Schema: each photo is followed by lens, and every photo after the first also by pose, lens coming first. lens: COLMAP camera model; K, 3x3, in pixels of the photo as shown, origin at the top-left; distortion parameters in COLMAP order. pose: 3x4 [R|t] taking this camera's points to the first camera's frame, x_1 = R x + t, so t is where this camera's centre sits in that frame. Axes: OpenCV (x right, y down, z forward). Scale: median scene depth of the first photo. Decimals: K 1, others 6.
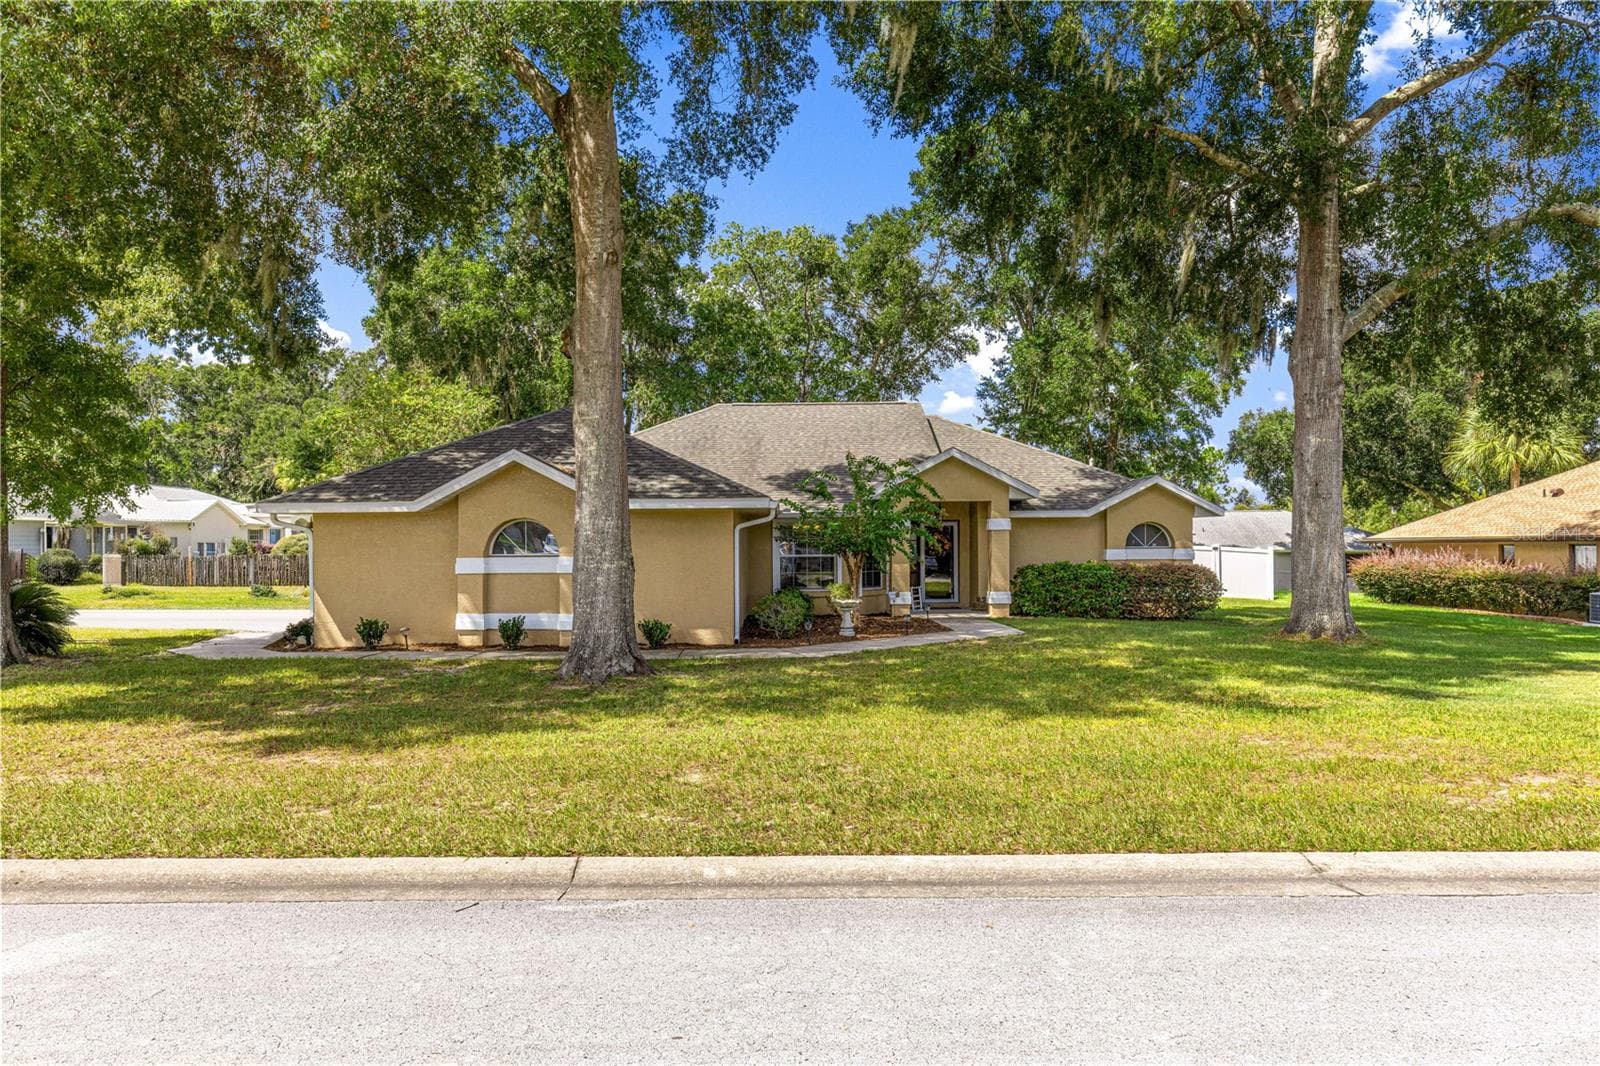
lens RADIAL K [[1029.7, 0, 787.6], [0, 1029.7, 599.3], [0, 0, 1]] dist [-0.004869, -0.001007]
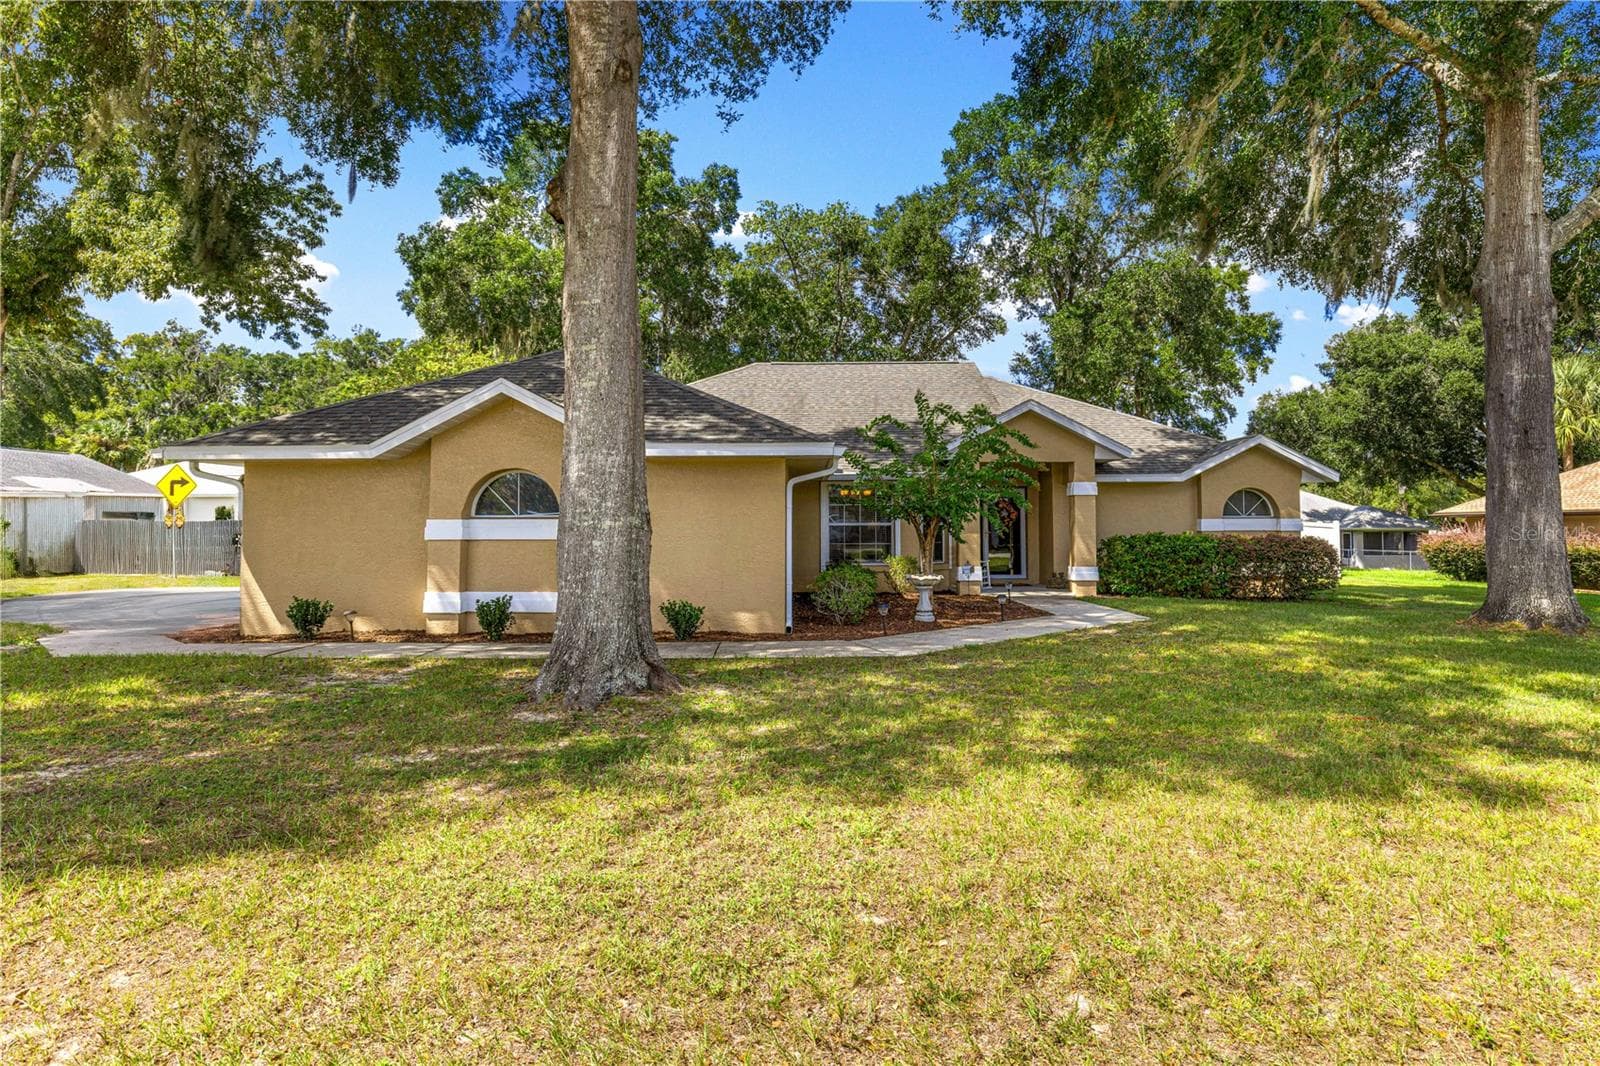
lens RADIAL K [[923.1, 0, 803.9], [0, 923.1, 529.7], [0, 0, 1]] dist [0.001334, 0.000334]
pose [[0.999986, 0.004766, -0.002303, -0.015470], [-0.004869, 0.998877, -0.047136, -0.000490], [0.002075, 0.047146, 0.998886, 0.129077]]
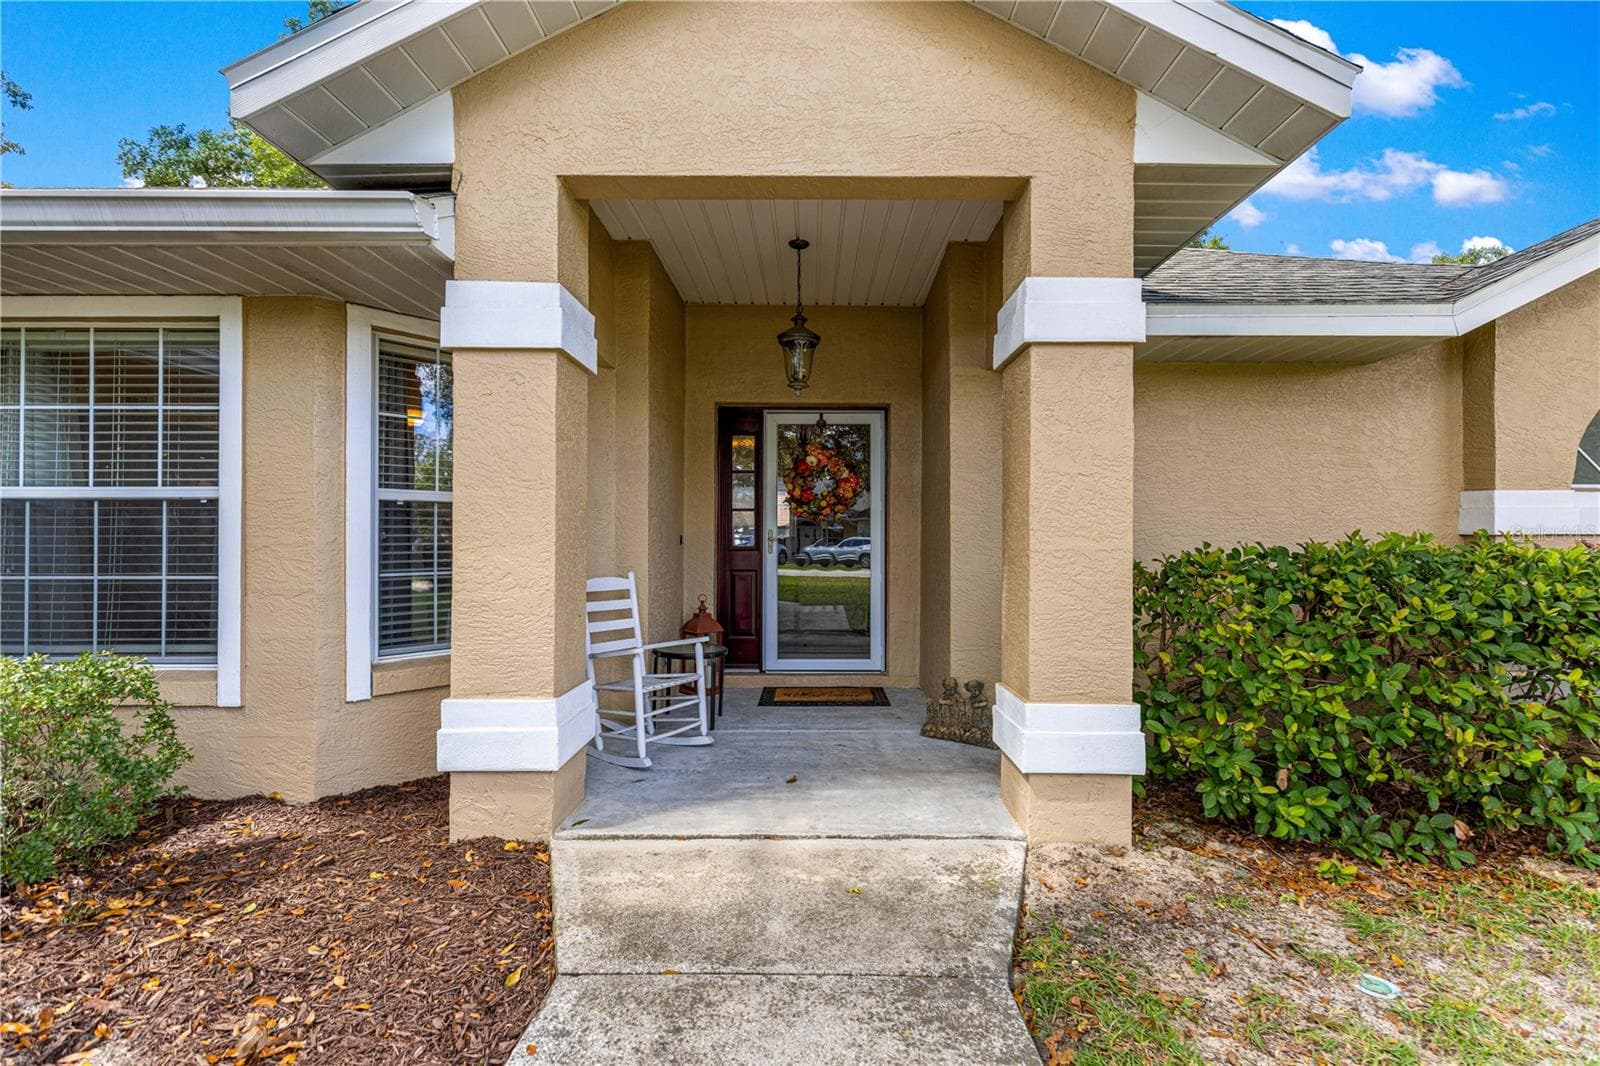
lens RADIAL K [[703.0, 0, 808.0], [0, 703.0, 535.1], [0, 0, 1]] dist [0.024348, 0.000048]
pose [[0.999934, 0.009773, -0.005981, 0.091547], [-0.010079, 0.998515, -0.053544, -0.016525], [0.005449, 0.053601, 0.998548, 0.500811]]
